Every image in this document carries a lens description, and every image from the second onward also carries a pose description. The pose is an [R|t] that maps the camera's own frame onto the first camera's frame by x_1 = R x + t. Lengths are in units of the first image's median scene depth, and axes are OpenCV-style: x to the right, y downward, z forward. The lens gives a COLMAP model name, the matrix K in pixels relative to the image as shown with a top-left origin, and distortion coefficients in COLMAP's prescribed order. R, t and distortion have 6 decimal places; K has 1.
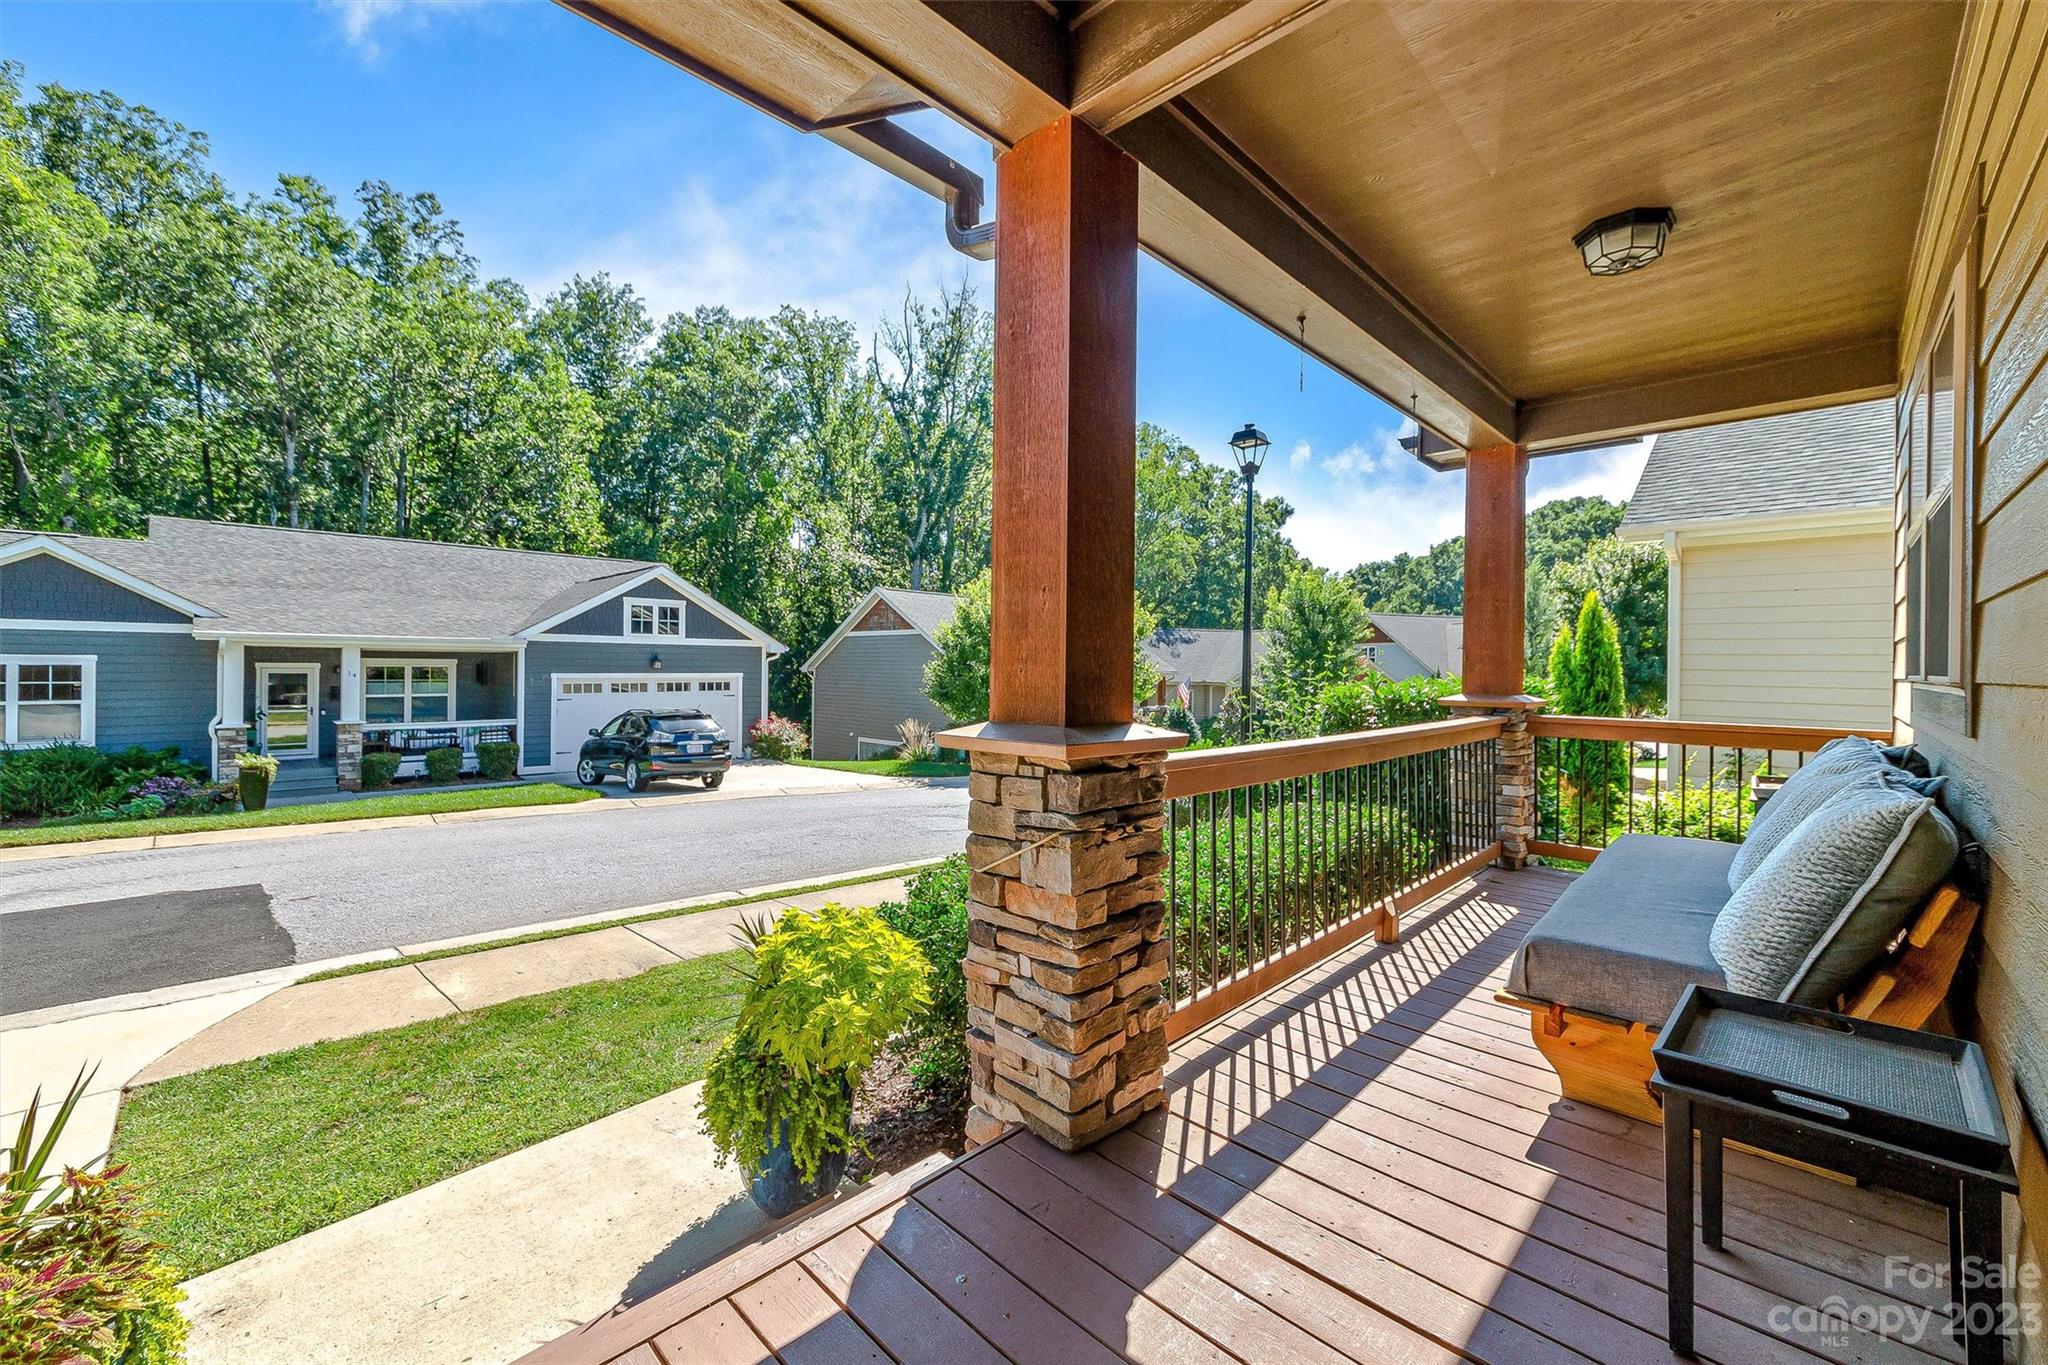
lens RADIAL K [[804.9, 0, 1024.7], [0, 804.9, 664.4], [0, 0, 1]] dist [-0.000108, 0.000017]
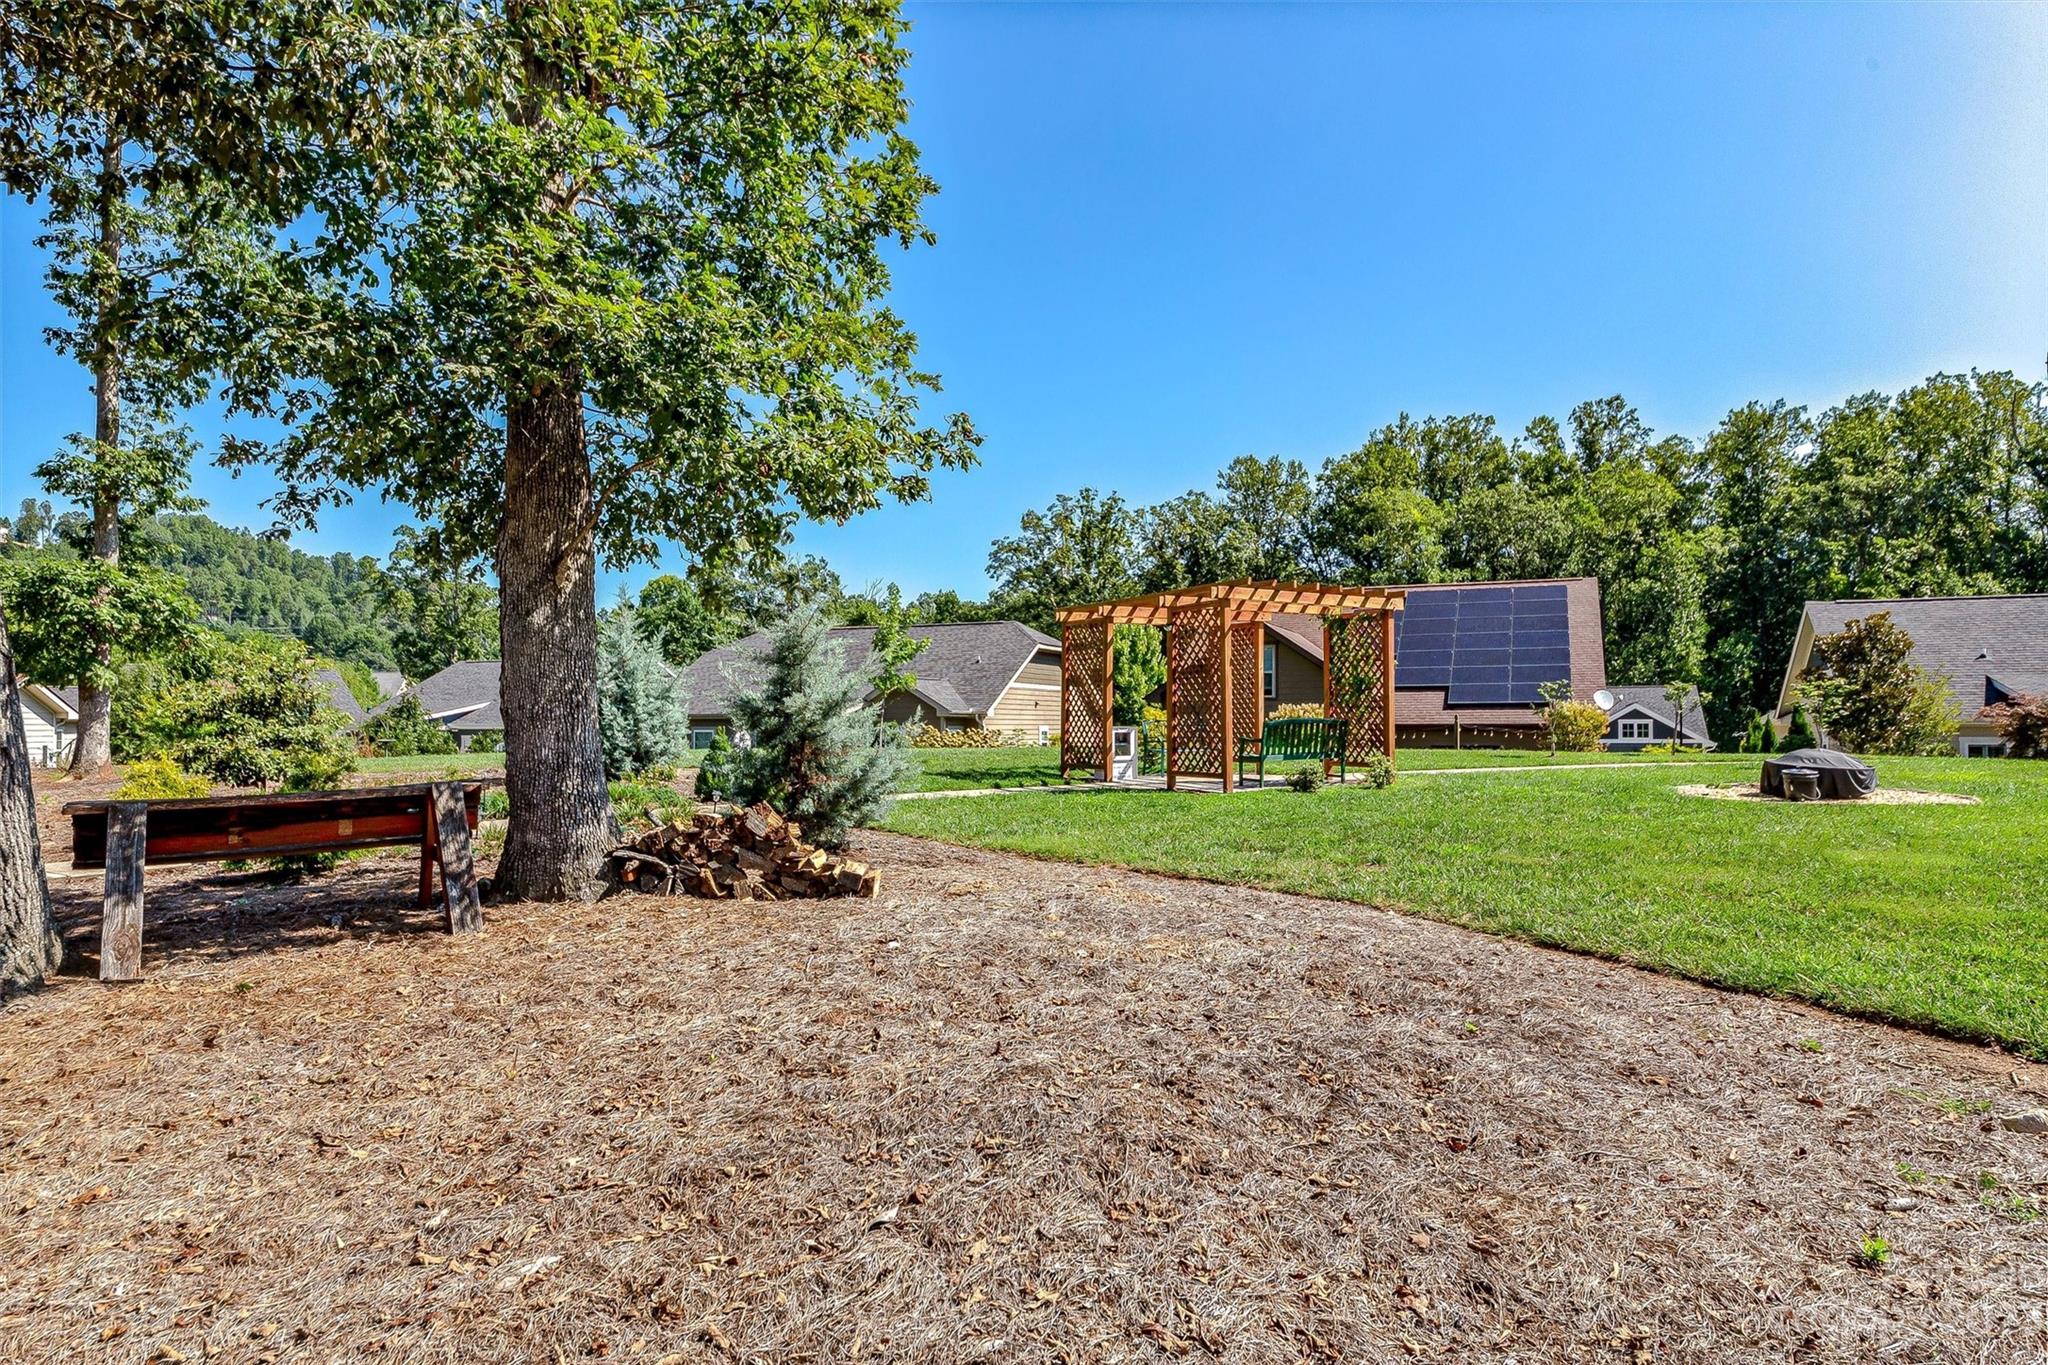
lens RADIAL K [[1253.2, 0, 1023.4], [0, 1253.2, 699.5], [0, 0, 1]] dist [0.005697, -0.003444]
pose [[0.362803, -0.022371, -0.931597, 0.951739], [-0.000343, 0.999709, -0.024140, -0.029131], [0.931866, 0.009078, 0.362689, -0.767211]]
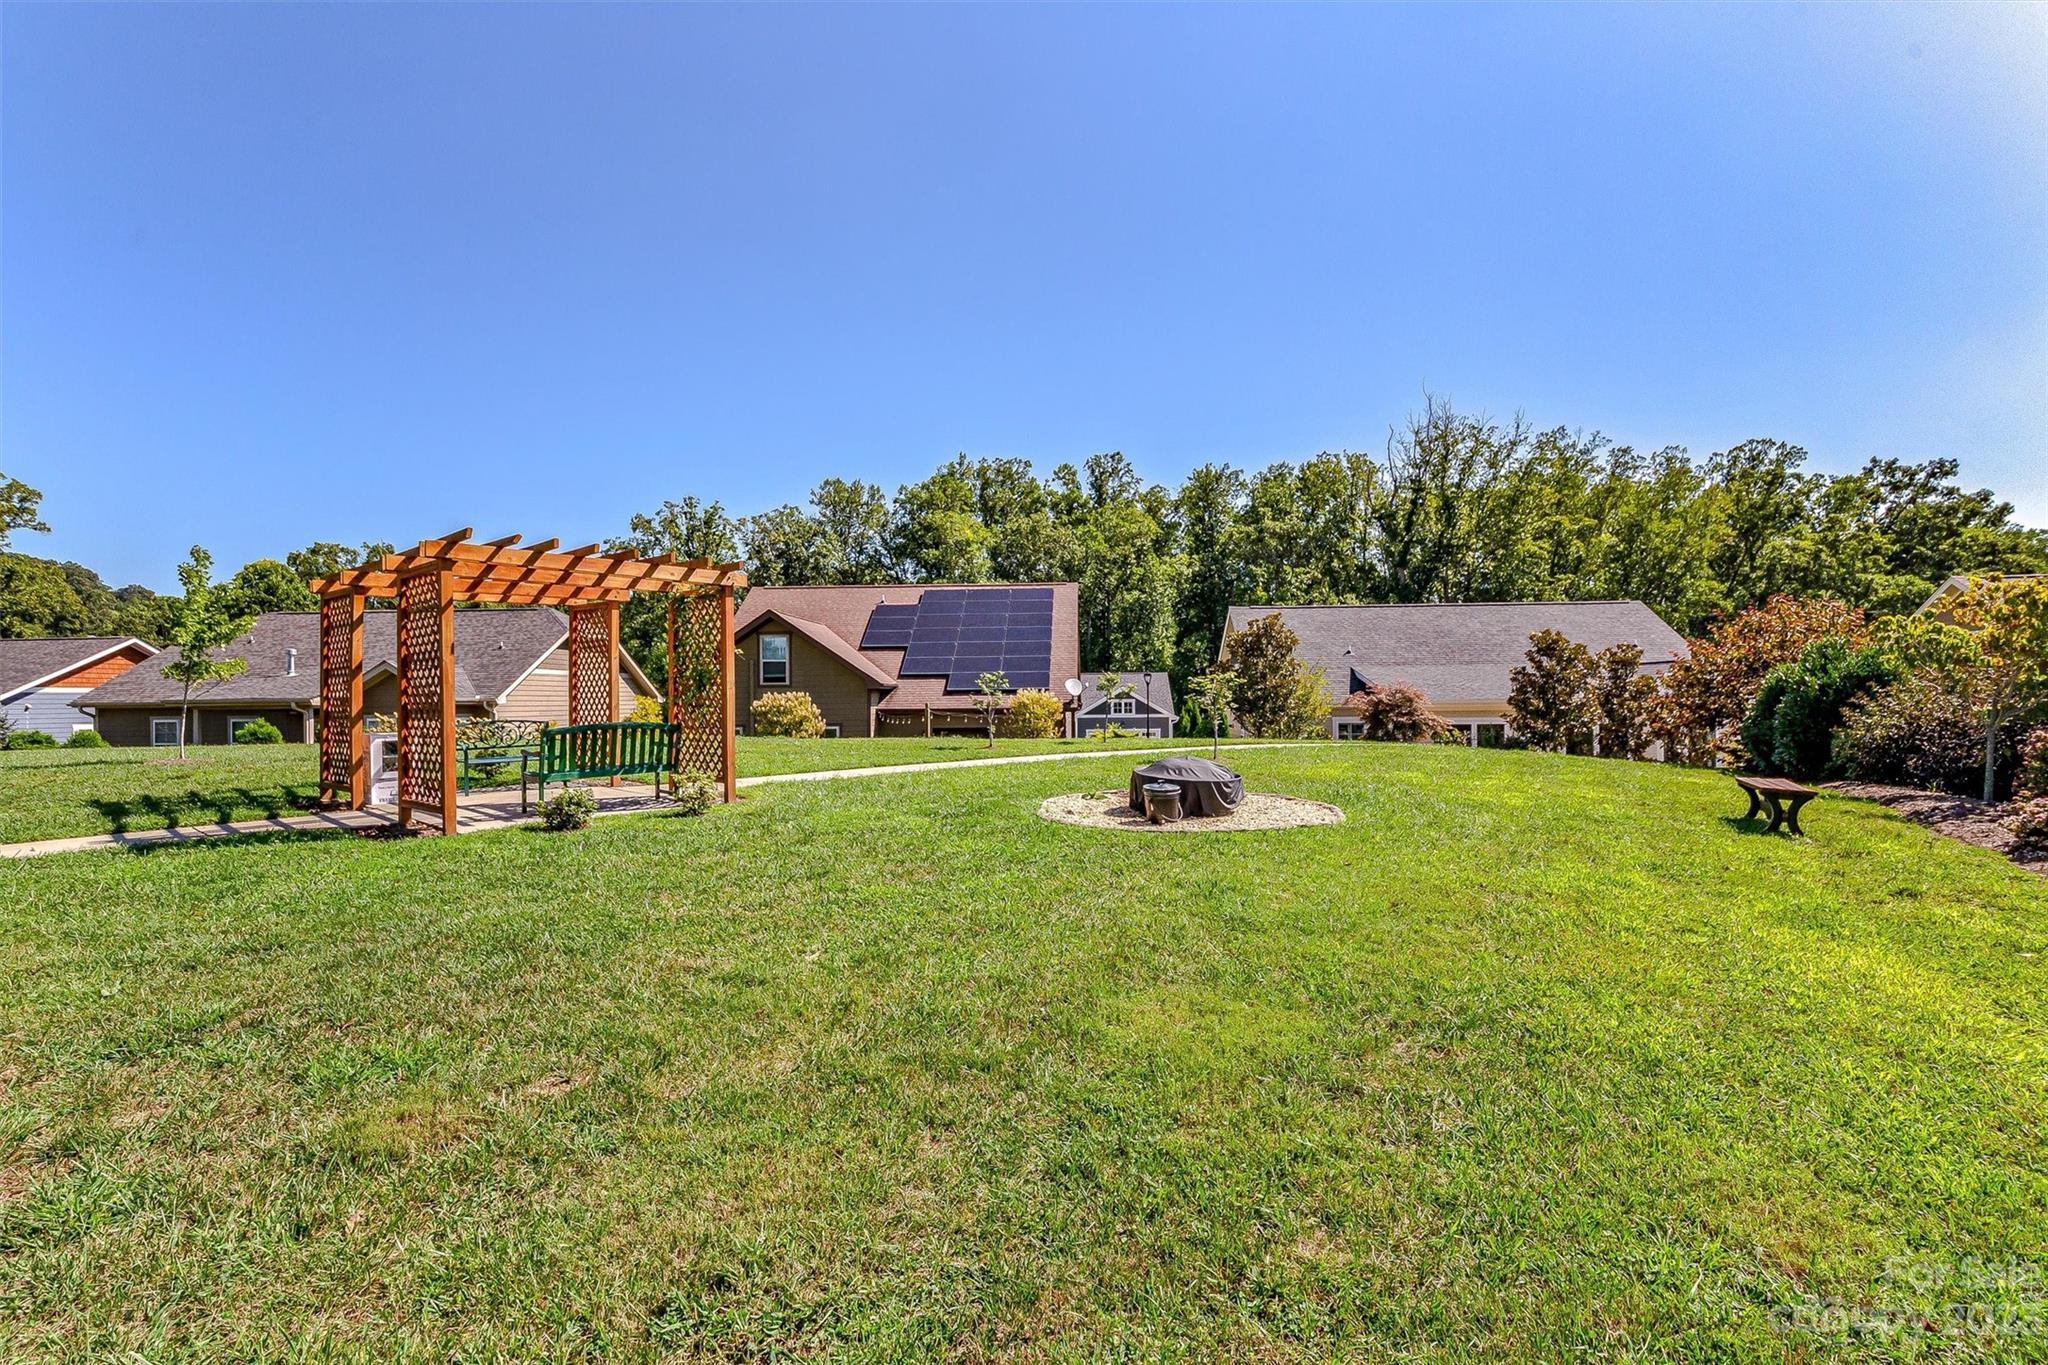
lens RADIAL K [[981.1, 0, 1023.6], [0, 981.1, 684.2], [0, 0, 1]] dist [0.000295, 0.000131]
pose [[0.645811, -0.019295, -0.763254, 0.862943], [0.006818, 0.999787, -0.019505, -0.036824], [0.763467, 0.007392, 0.645804, -0.618985]]
